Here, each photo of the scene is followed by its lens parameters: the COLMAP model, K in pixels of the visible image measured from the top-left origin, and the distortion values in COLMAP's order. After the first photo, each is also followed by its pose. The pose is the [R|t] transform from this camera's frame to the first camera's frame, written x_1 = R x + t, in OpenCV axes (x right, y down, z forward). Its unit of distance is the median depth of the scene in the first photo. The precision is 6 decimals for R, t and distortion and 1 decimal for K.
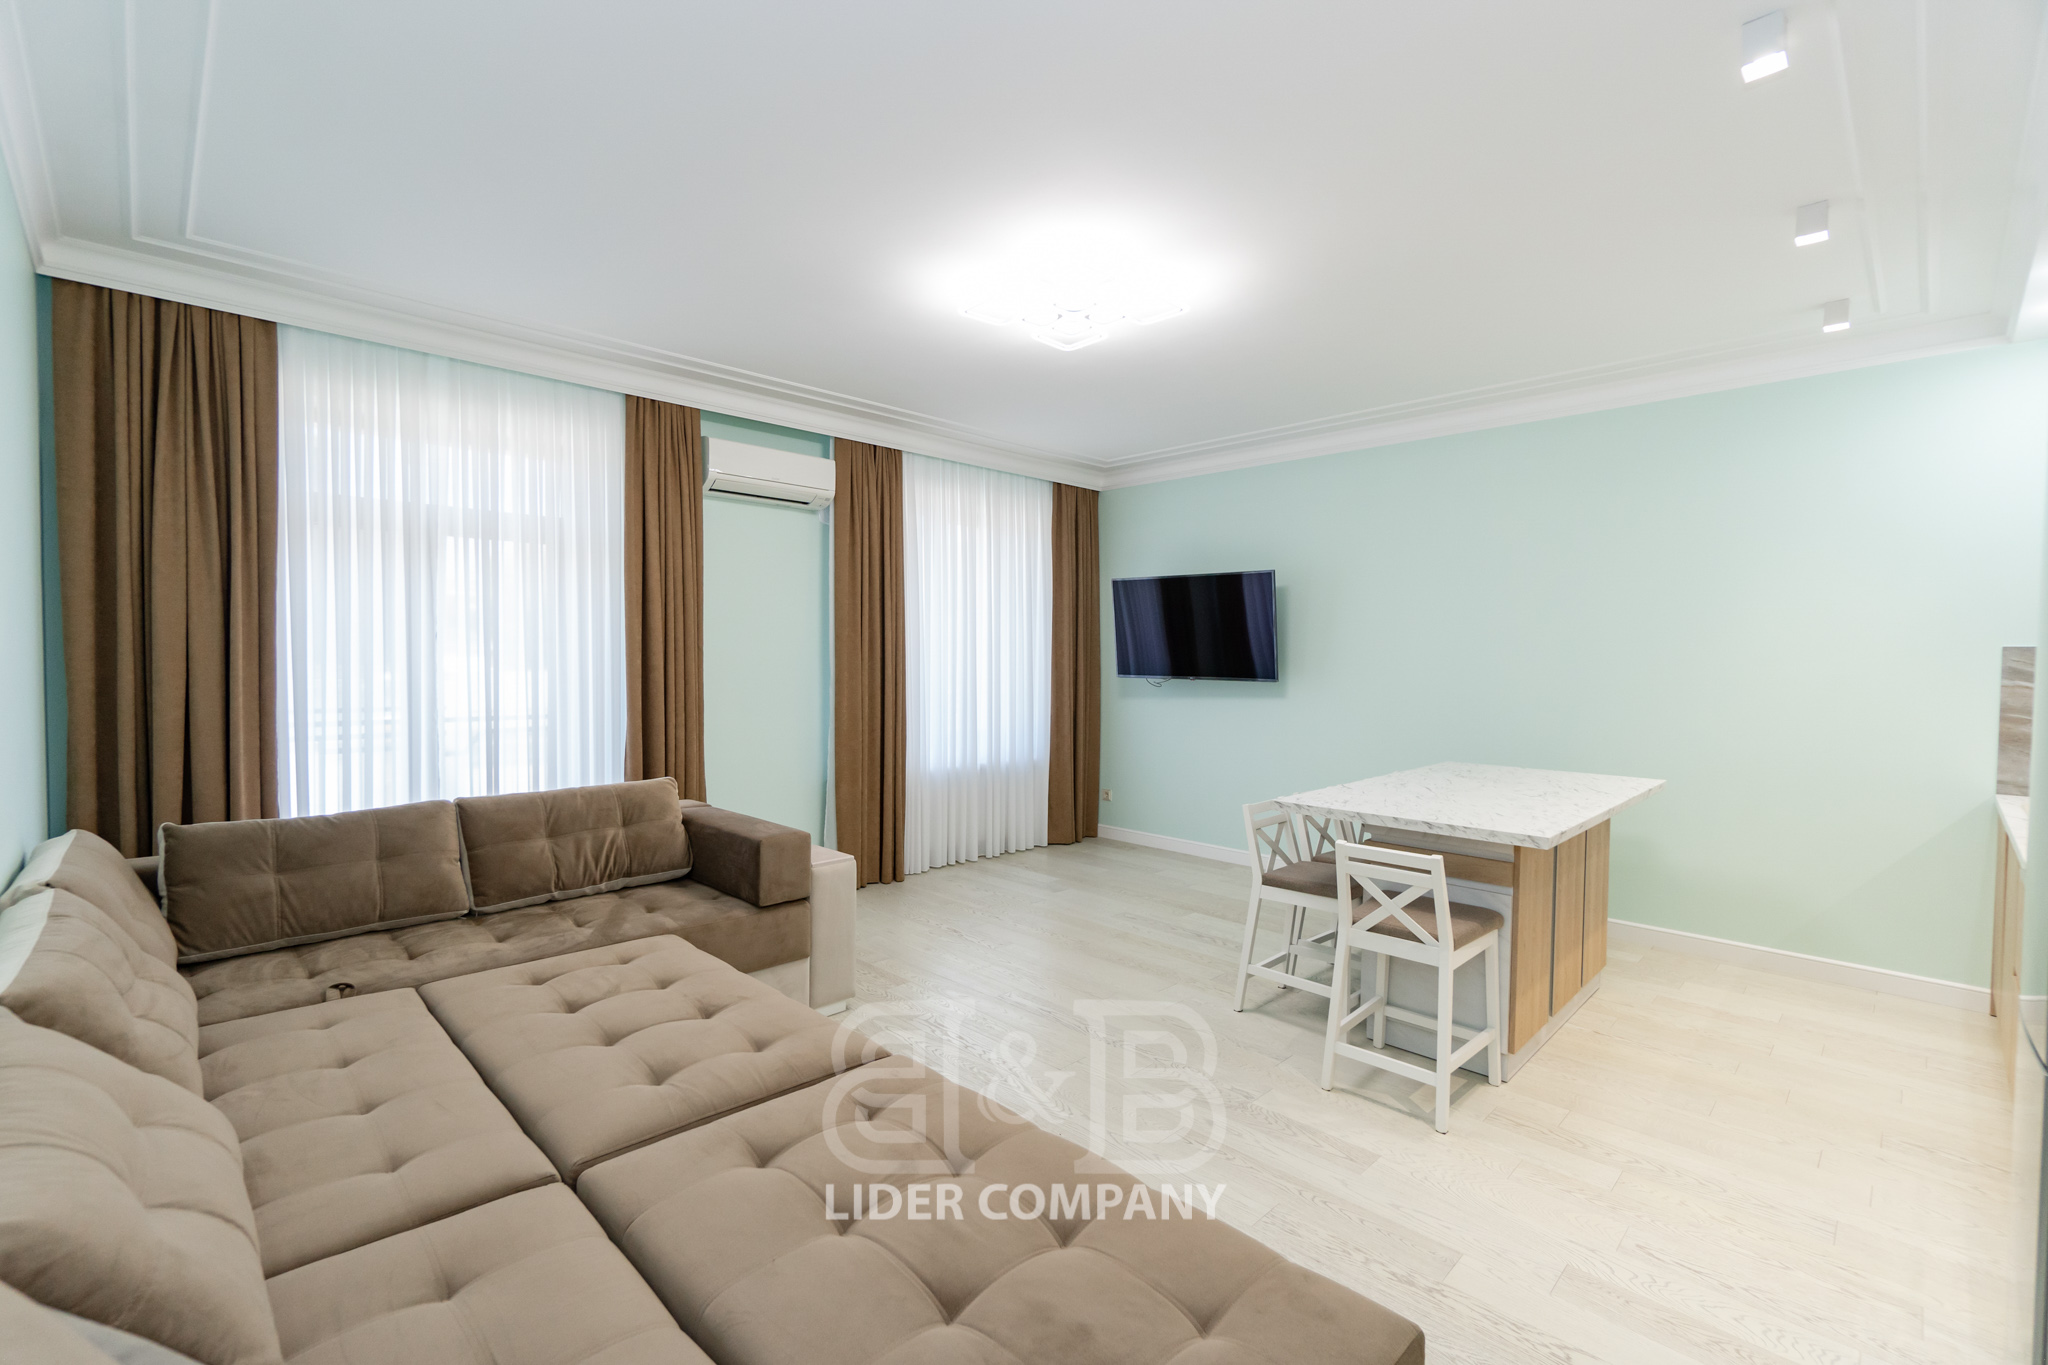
lens RADIAL K [[895.7, 0, 992.1], [0, 895.7, 683.4], [0, 0, 1]] dist [-0.004249, 0.000302]
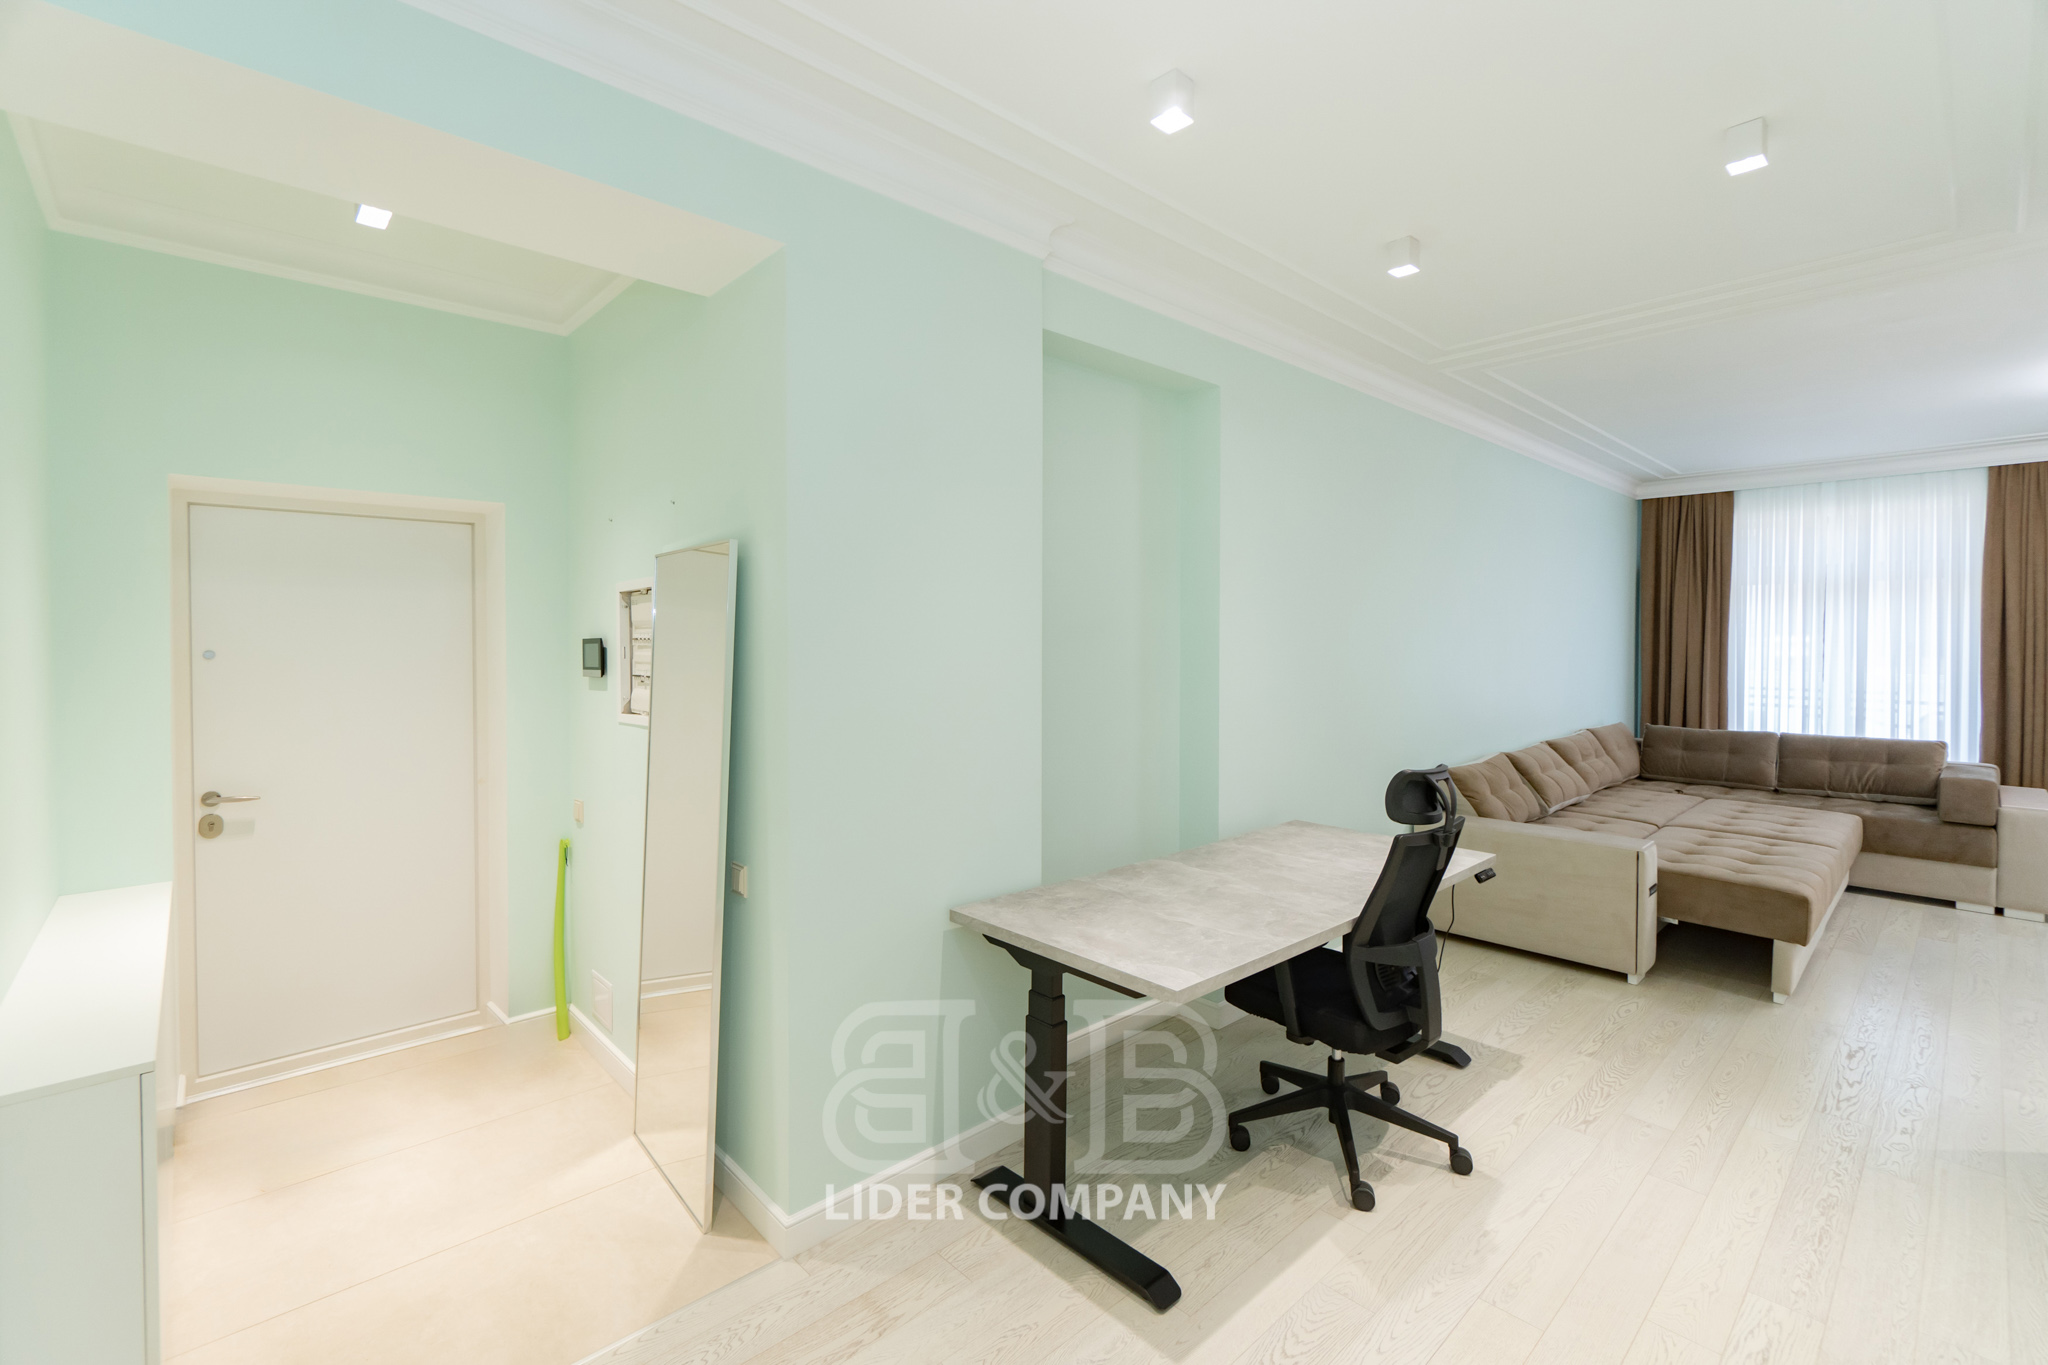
lens RADIAL K [[895.7, 0, 1024.7], [0, 895.7, 661.6], [0, 0, 1]] dist [-0.004249, 0.000302]
pose [[-0.013220, 0.013751, -0.999818, 1.225694], [-0.033282, 0.999345, 0.014185, 0.003620], [0.999359, 0.033463, -0.012753, -0.549955]]
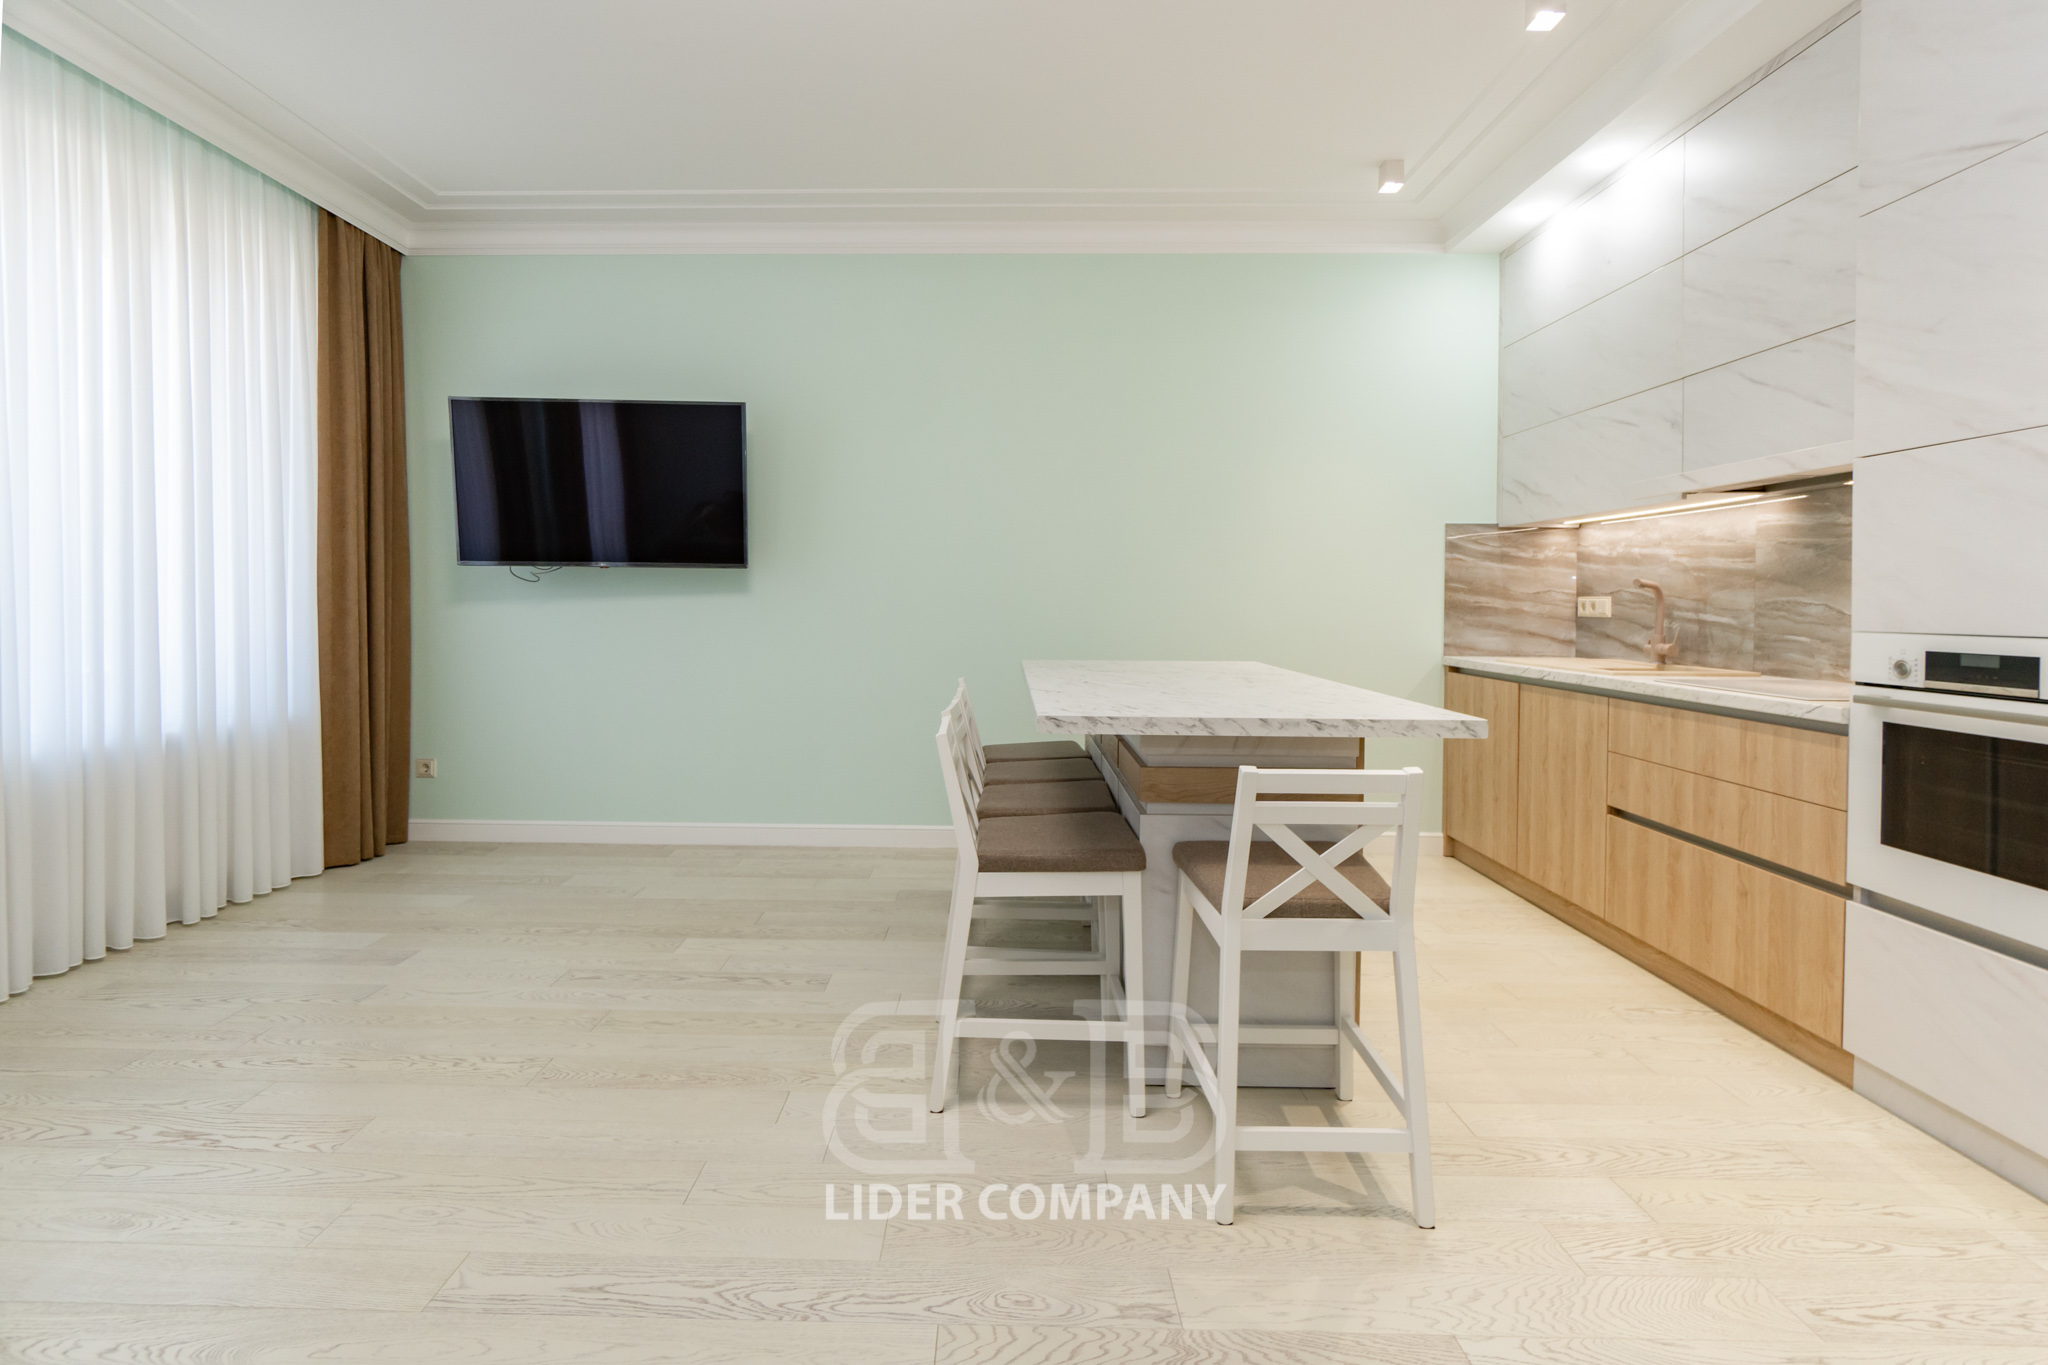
lens RADIAL K [[962.0, 0, 986.7], [0, 962.0, 609.7], [0, 0, 1]] dist [-0.002997, -0.000409]
pose [[0.702256, -0.007982, 0.711880, -0.121374], [0.020088, 0.999761, -0.008606, 0.064252], [-0.711641, 0.020344, 0.702248, 0.557574]]
